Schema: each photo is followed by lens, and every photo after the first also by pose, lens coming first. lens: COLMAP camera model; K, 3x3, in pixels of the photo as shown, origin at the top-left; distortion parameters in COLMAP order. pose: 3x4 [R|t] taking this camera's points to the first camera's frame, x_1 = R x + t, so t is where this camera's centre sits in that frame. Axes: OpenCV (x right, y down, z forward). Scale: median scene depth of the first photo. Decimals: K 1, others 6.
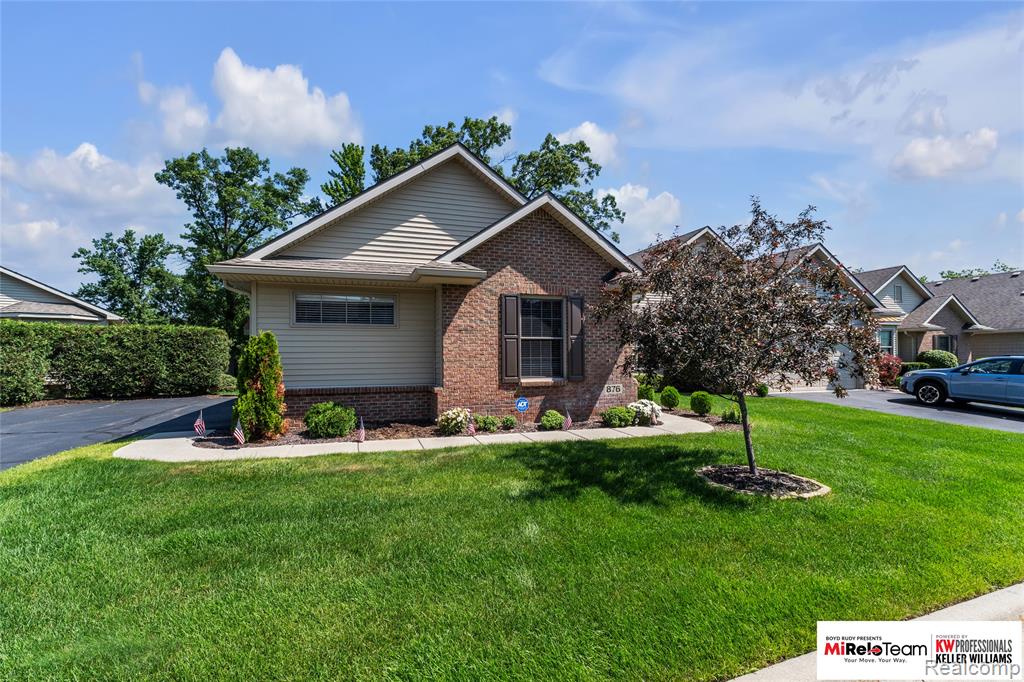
lens RADIAL K [[436.3, 0, 510.1], [0, 436.3, 356.9], [0, 0, 1]] dist [-0.001247, -0.000127]
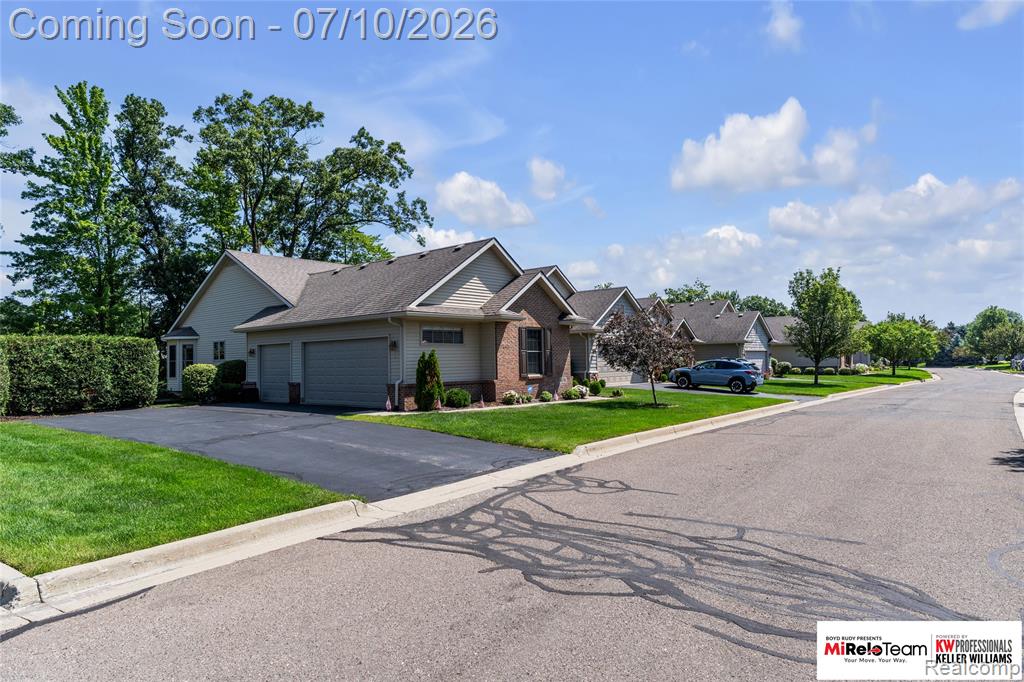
lens RADIAL K [[606.9, 0, 509.1], [0, 606.9, 334.9], [0, 0, 1]] dist [-0.015130, -0.001548]
pose [[0.859452, 0.012653, 0.511059, -0.298390], [0.016401, 0.998497, -0.052303, 0.003998], [-0.510953, 0.053334, 0.857953, -0.248333]]
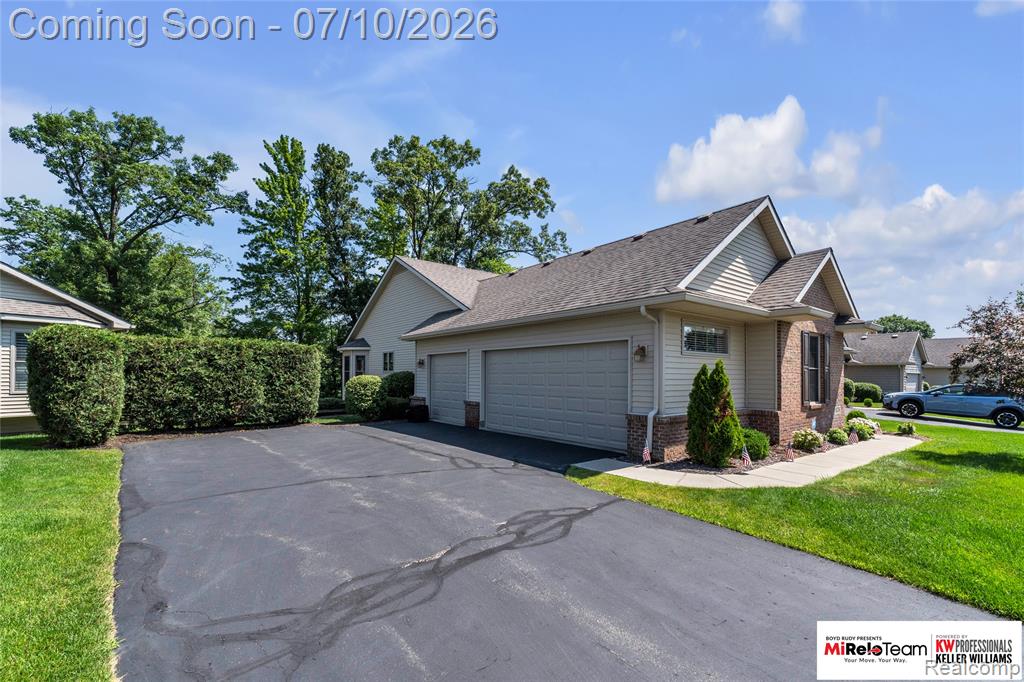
lens RADIAL K [[436.3, 0, 505.3], [0, 436.3, 368.1], [0, 0, 1]] dist [-0.001247, -0.000127]
pose [[0.943679, 0.017071, 0.330422, -0.264528], [-0.008924, 0.999618, -0.026158, -0.000972], [-0.330742, 0.021736, 0.943471, 0.034107]]
